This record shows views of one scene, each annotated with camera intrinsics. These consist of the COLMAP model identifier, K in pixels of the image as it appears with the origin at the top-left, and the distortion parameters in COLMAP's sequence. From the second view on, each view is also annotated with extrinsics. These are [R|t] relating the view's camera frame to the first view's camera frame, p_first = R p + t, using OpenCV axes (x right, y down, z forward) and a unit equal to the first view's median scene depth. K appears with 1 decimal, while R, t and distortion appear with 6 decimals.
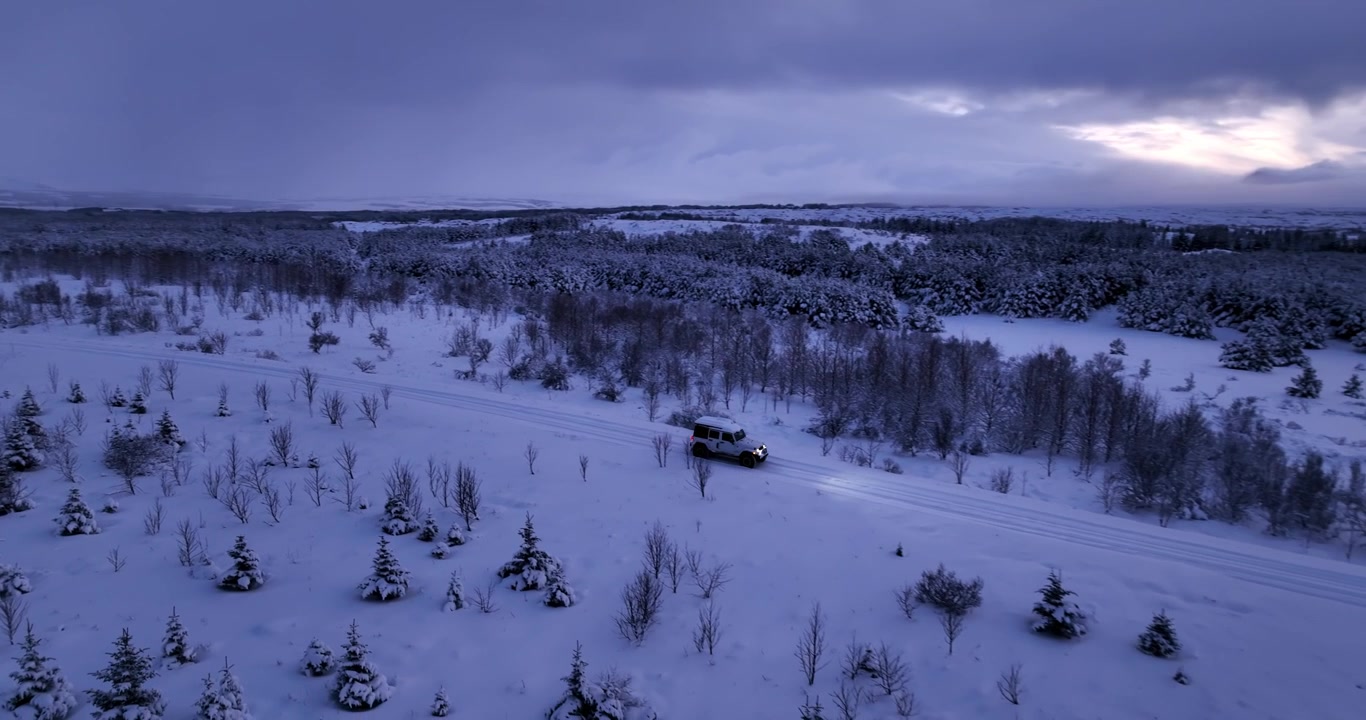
lens RADIAL K [[998.7, 0, 683.0], [0, 998.7, 360.0], [0, 0, 1]] dist [0.004817, -0.001255]
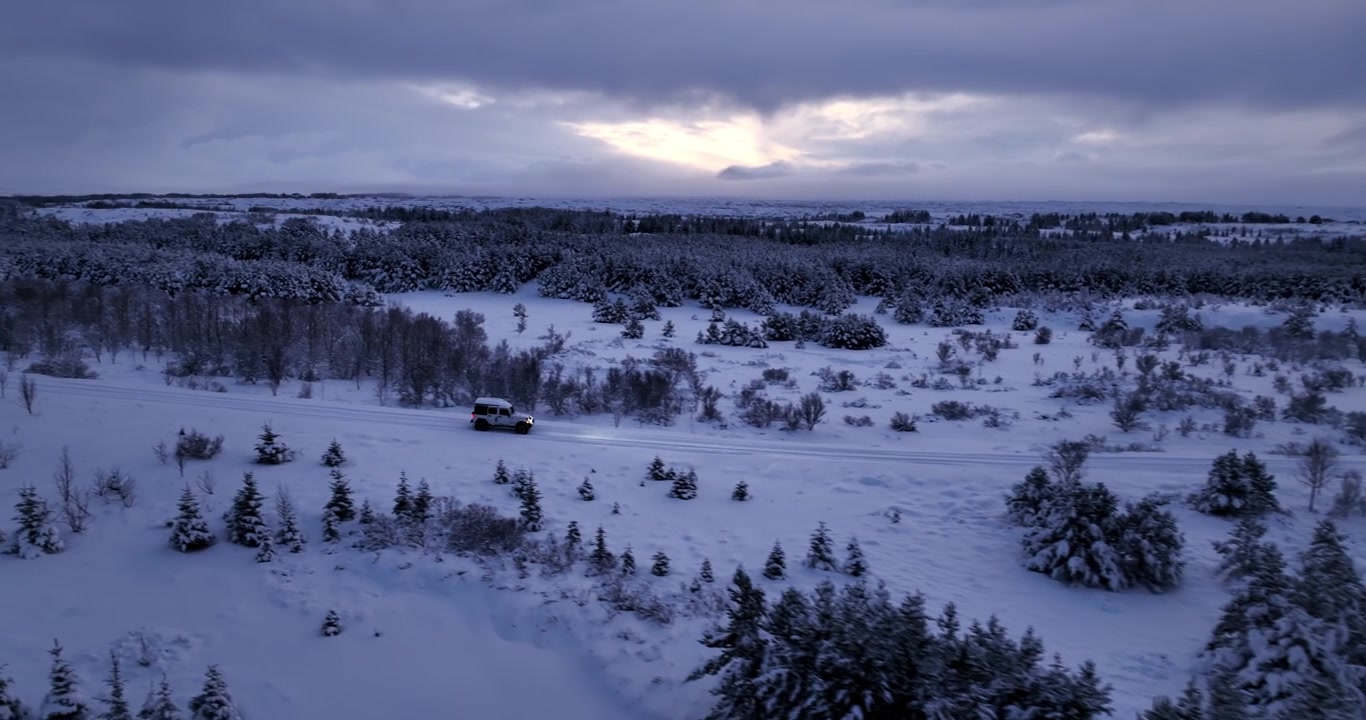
lens RADIAL K [[998.7, 0, 683.0], [0, 998.7, 360.0], [0, 0, 1]] dist [0.004817, -0.001255]
pose [[0.896590, -0.064901, 0.438080, 0.056735], [0.061008, 0.997873, 0.022973, 0.023972], [-0.438639, 0.006129, 0.898642, -0.140130]]
